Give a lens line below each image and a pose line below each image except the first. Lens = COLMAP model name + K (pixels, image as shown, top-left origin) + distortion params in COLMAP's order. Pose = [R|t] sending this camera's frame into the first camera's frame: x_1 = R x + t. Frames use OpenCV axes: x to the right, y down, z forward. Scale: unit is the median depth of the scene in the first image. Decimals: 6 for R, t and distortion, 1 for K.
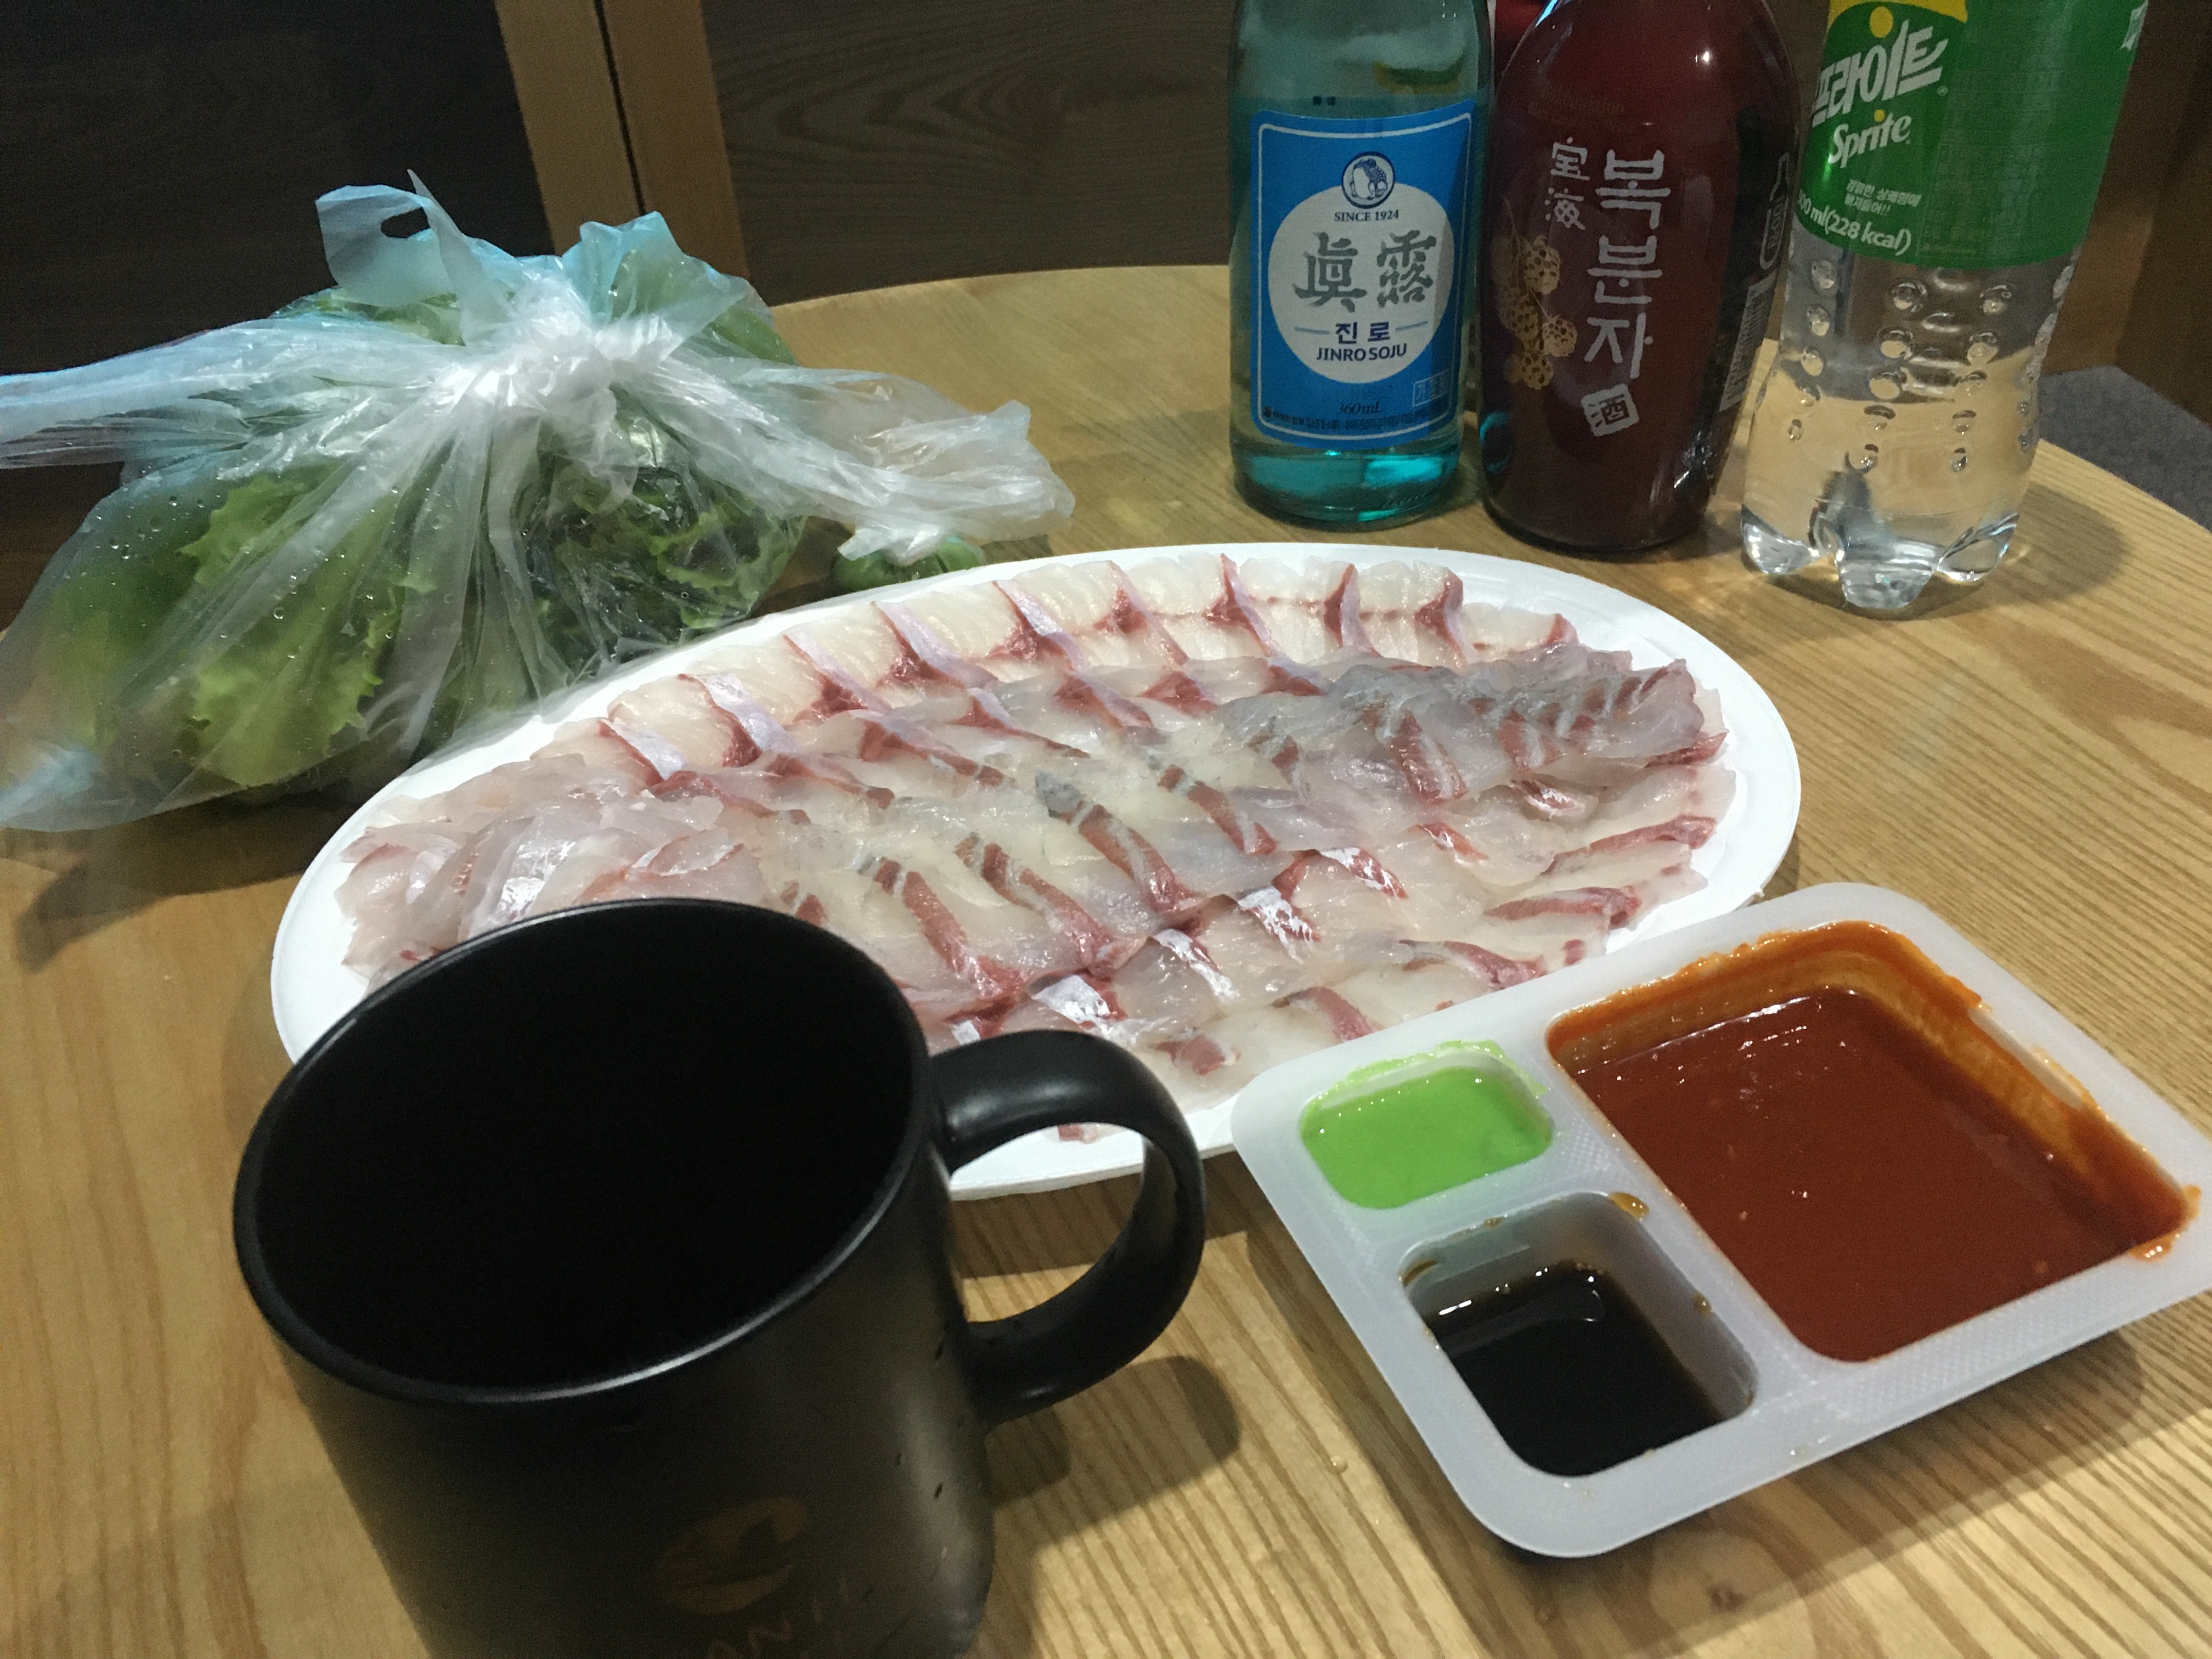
lens RADIAL K [[1904.4, 0, 1148.5], [0, 1904.4, 793.7], [0, 0, 1]] dist [0.013923, 0.005251]
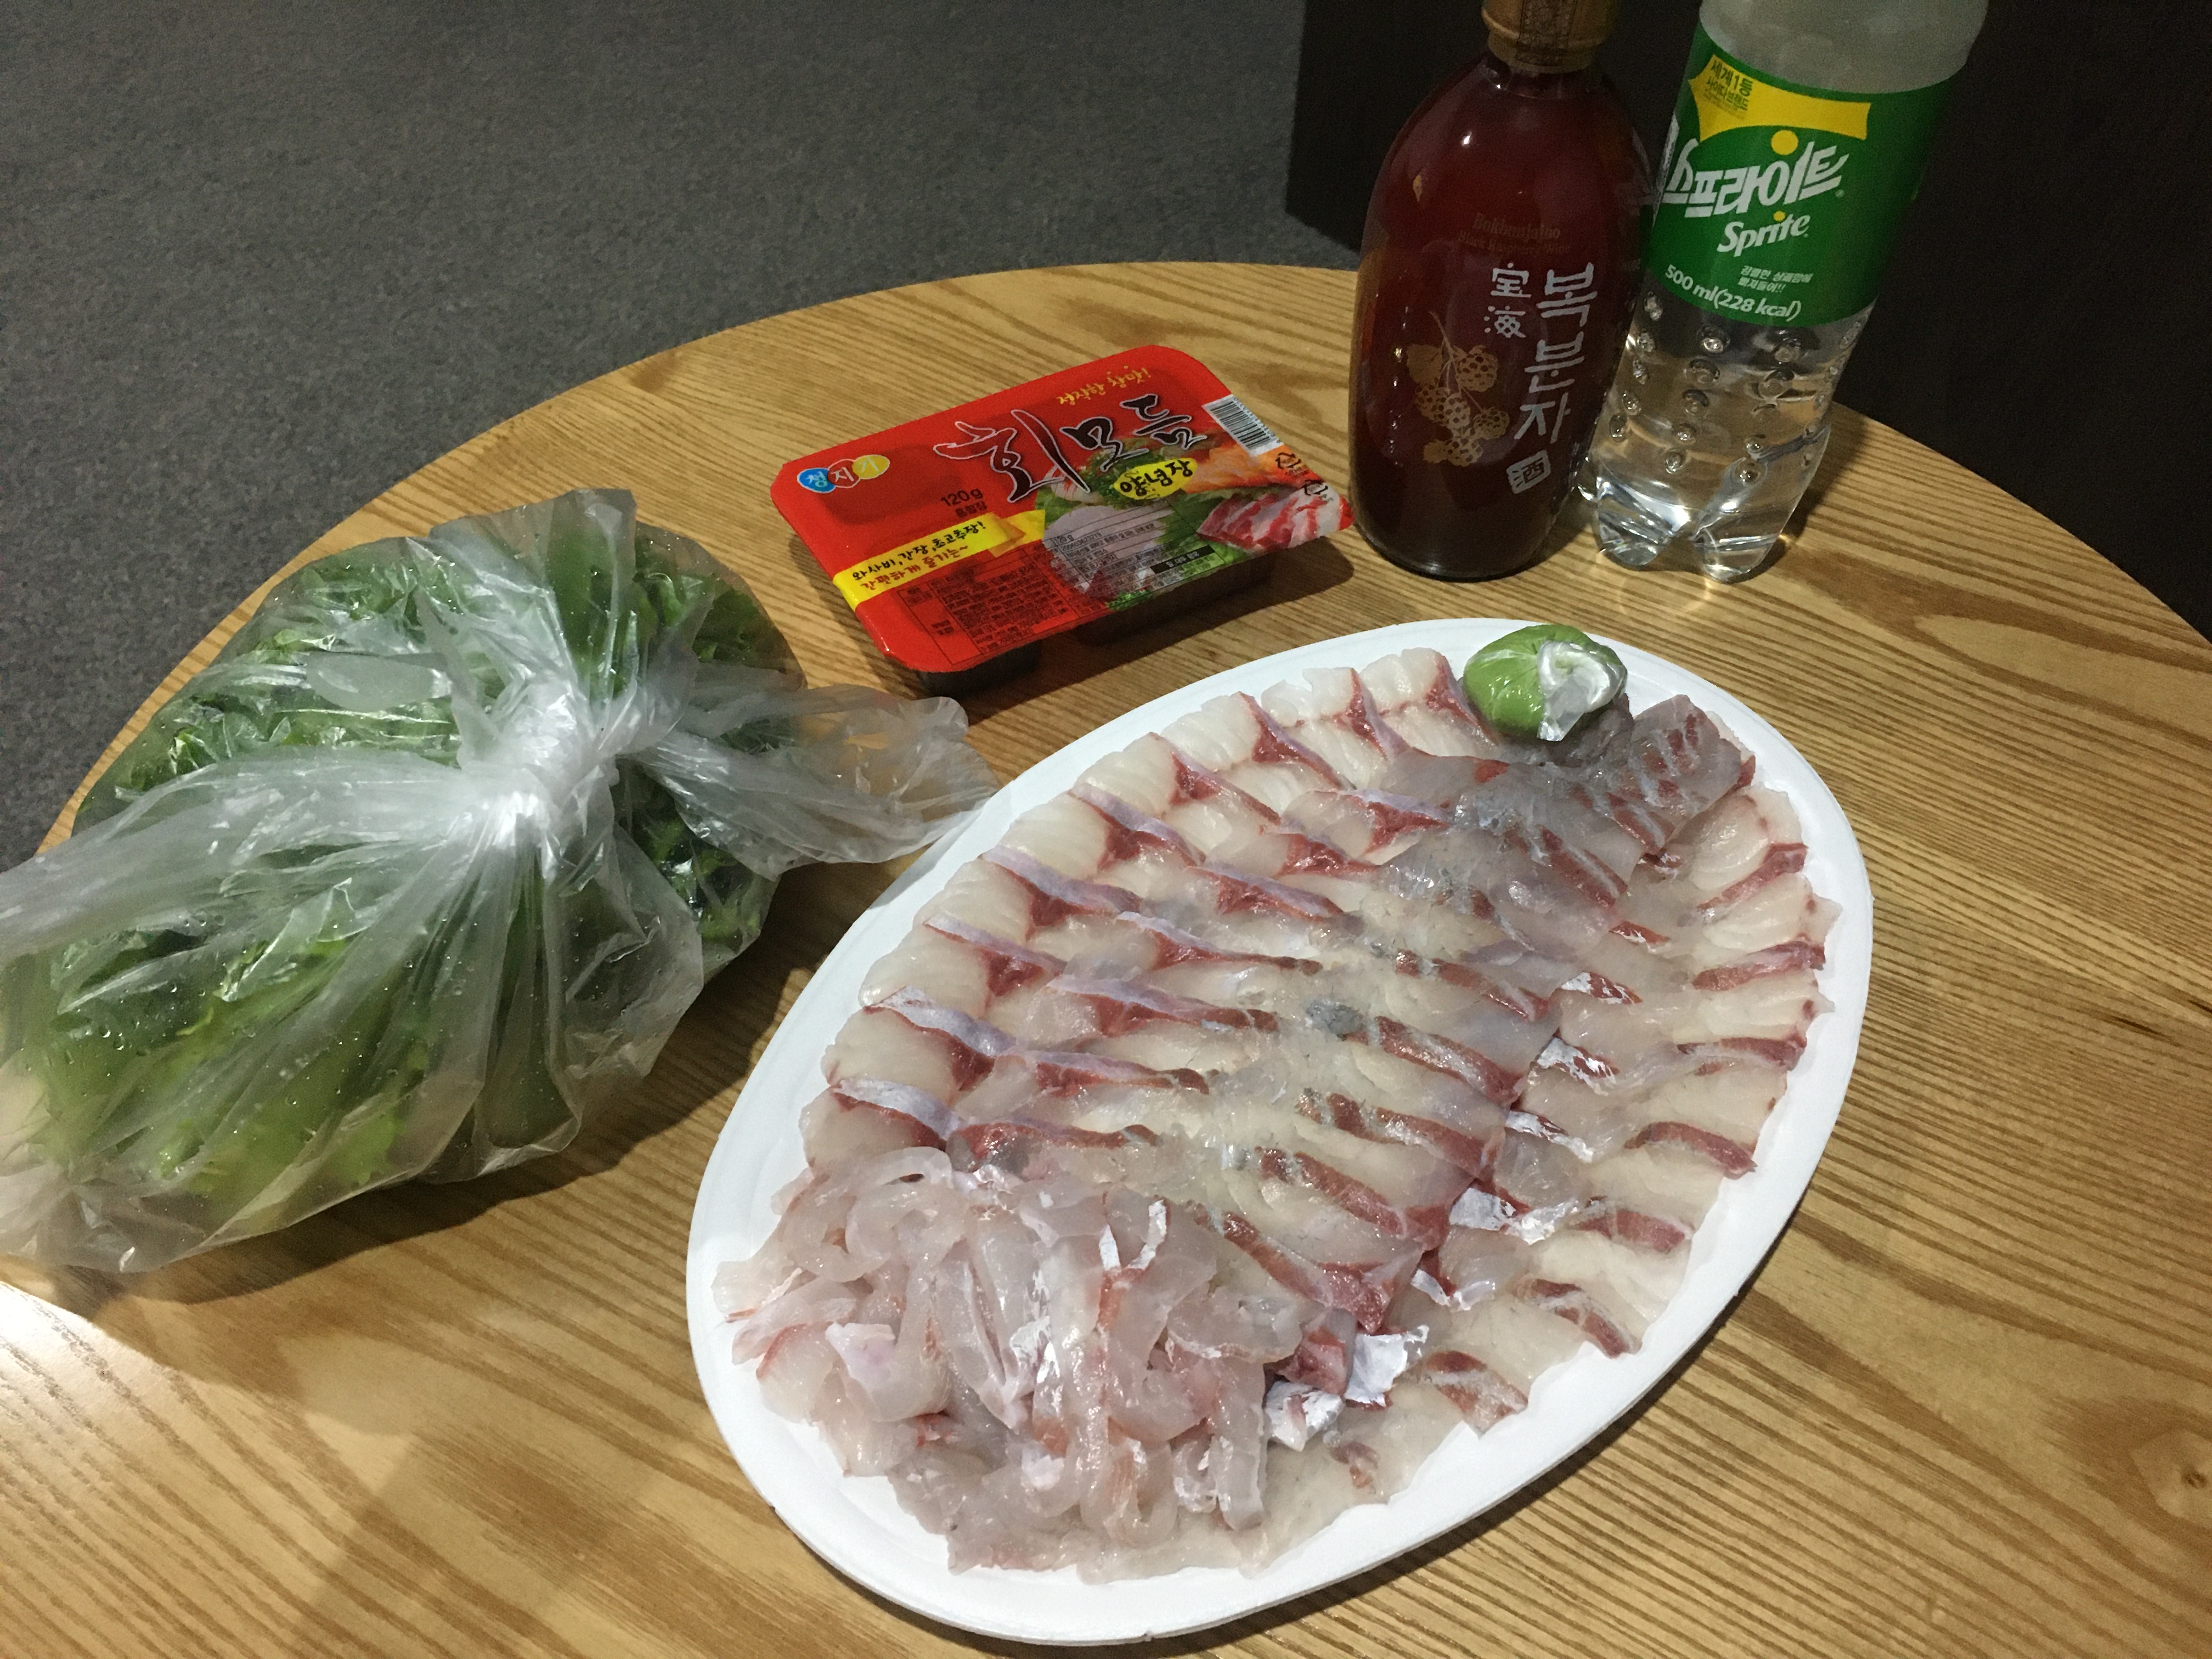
lens RADIAL K [[1904.4, 0, 1148.5], [0, 1904.4, 793.7], [0, 0, 1]] dist [0.013923, 0.005251]
pose [[0.863706, -0.319804, 0.389535, -0.475695], [0.246410, 0.942170, 0.227153, -0.357467], [-0.439652, -0.100208, 0.892561, 0.095252]]
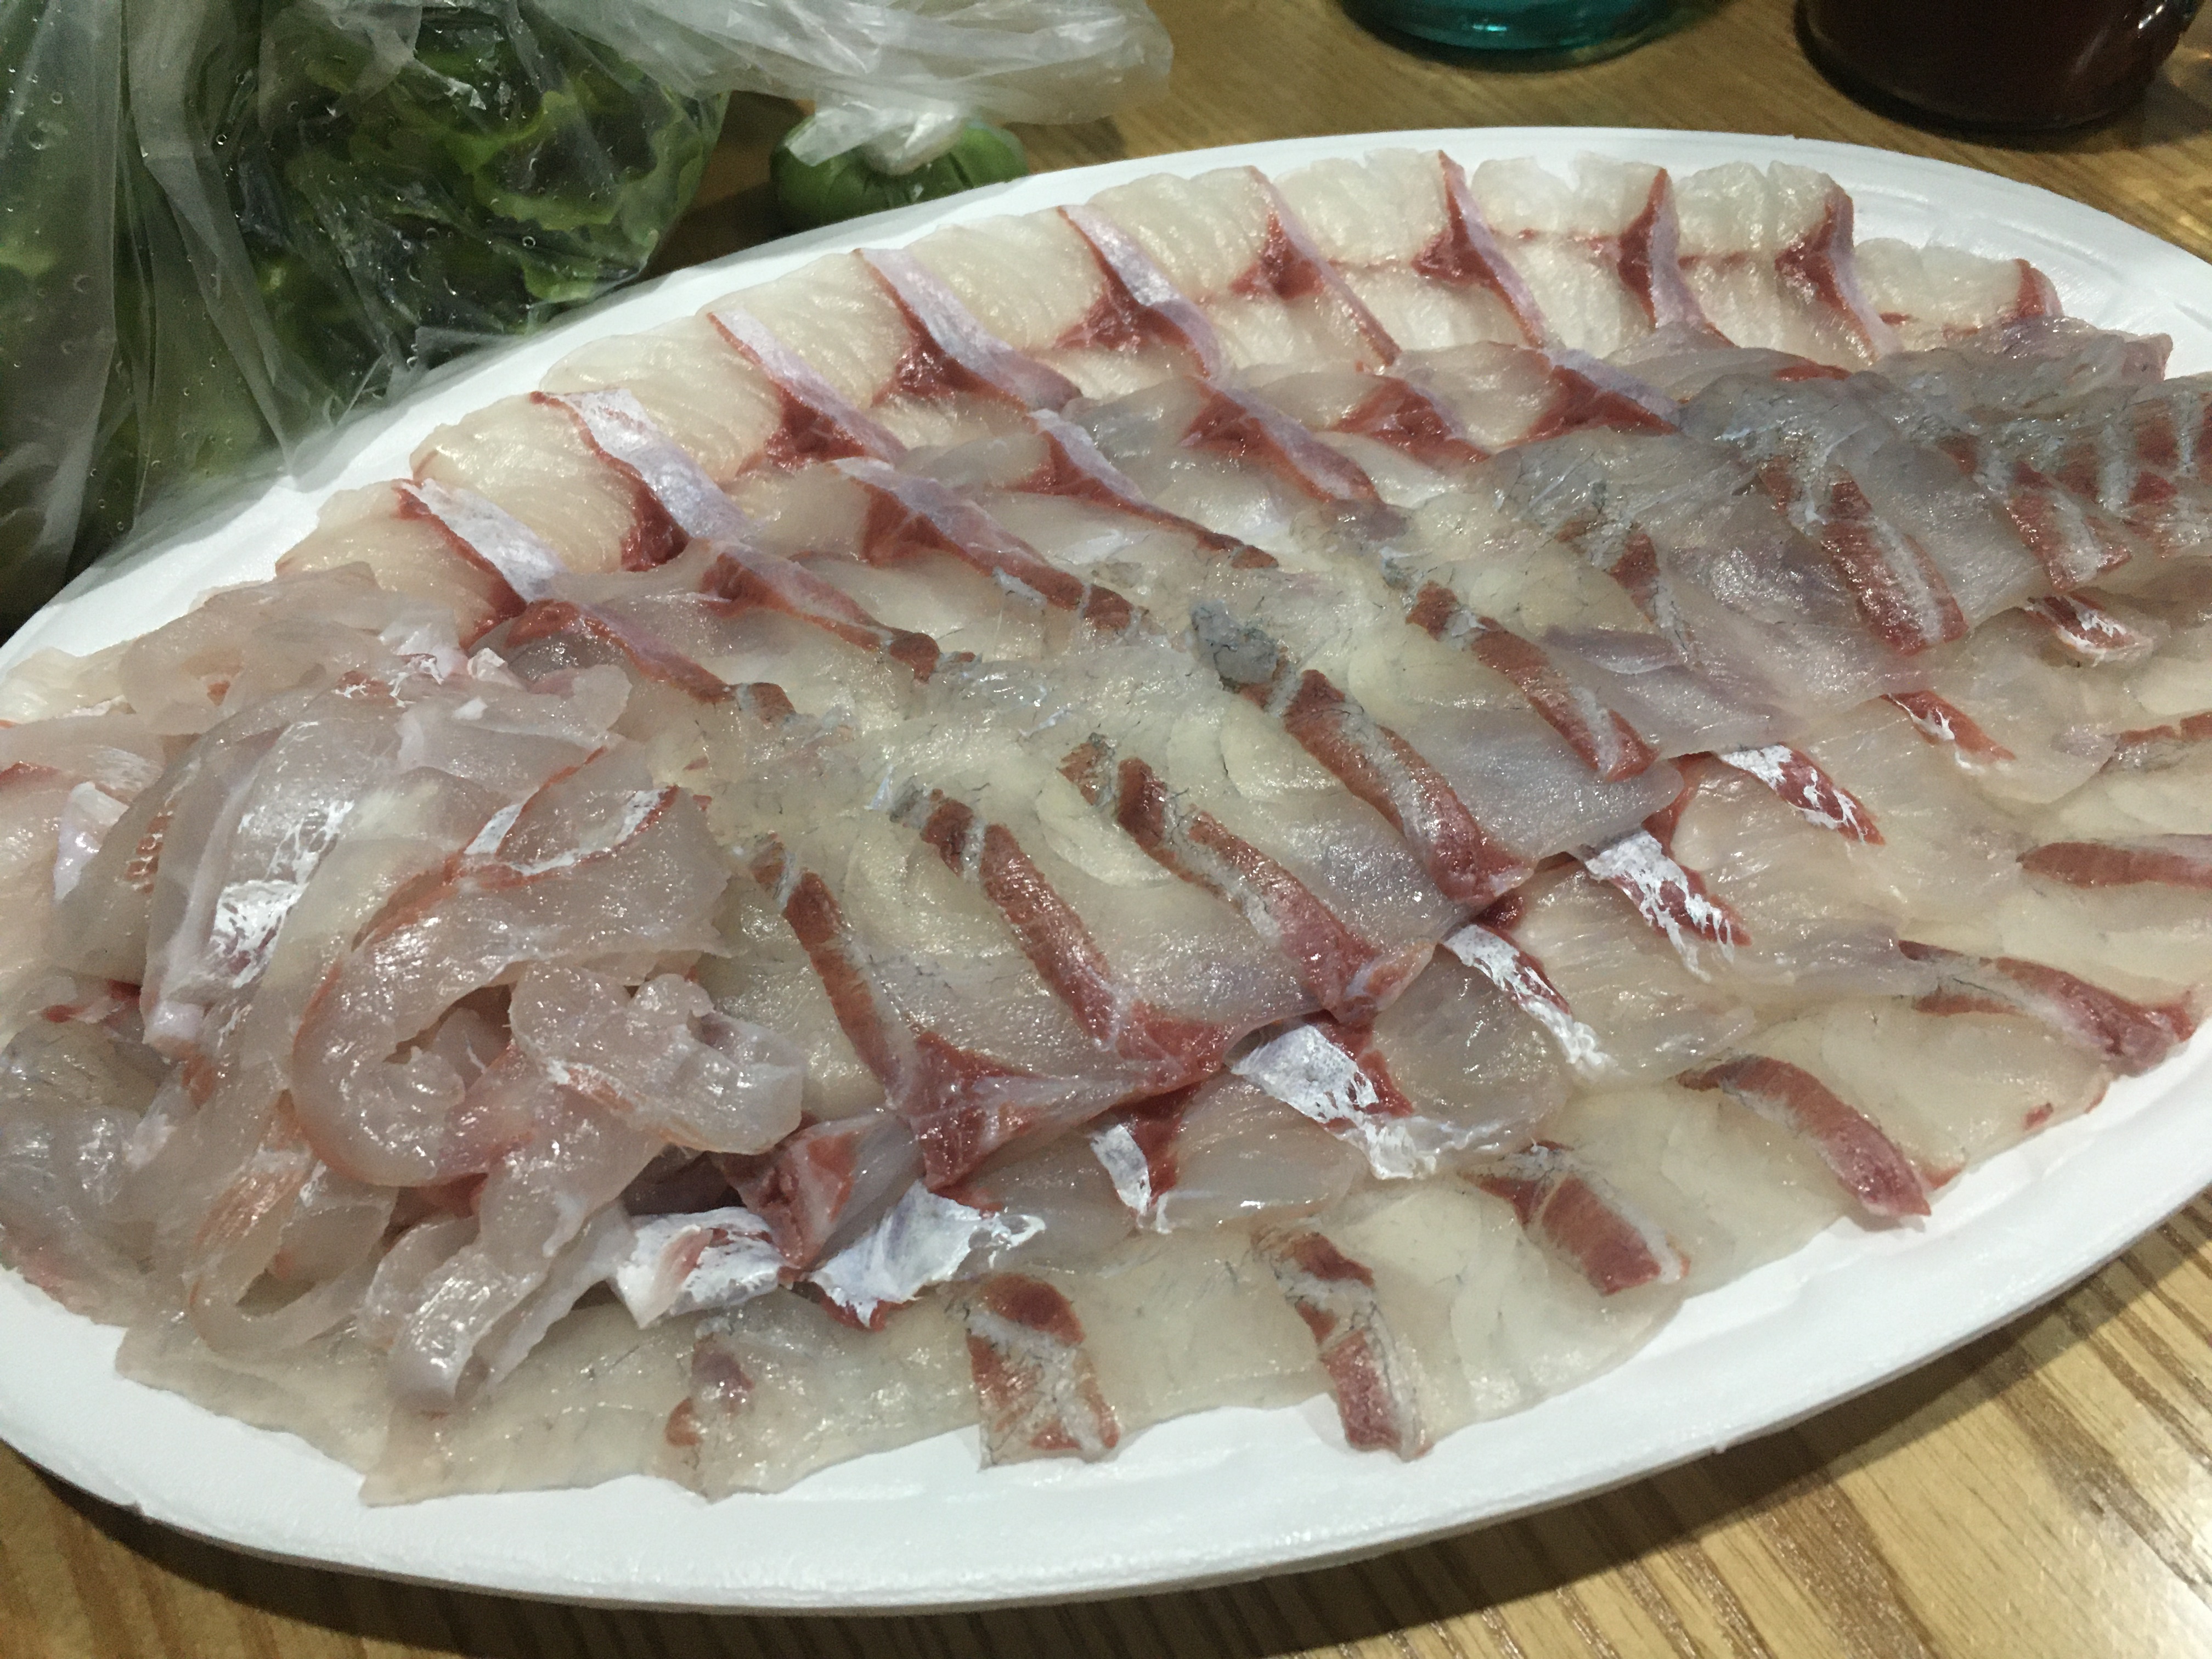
lens RADIAL K [[1891.1, 0, 1106.0], [0, 1891.1, 829.5], [0, 0, 1]] dist [0.080446, -0.162836]
pose [[0.999515, -0.017672, 0.025635, -0.092768], [0.010464, 0.966086, 0.258009, -0.084398], [-0.029325, -0.257615, 0.965802, 0.417784]]
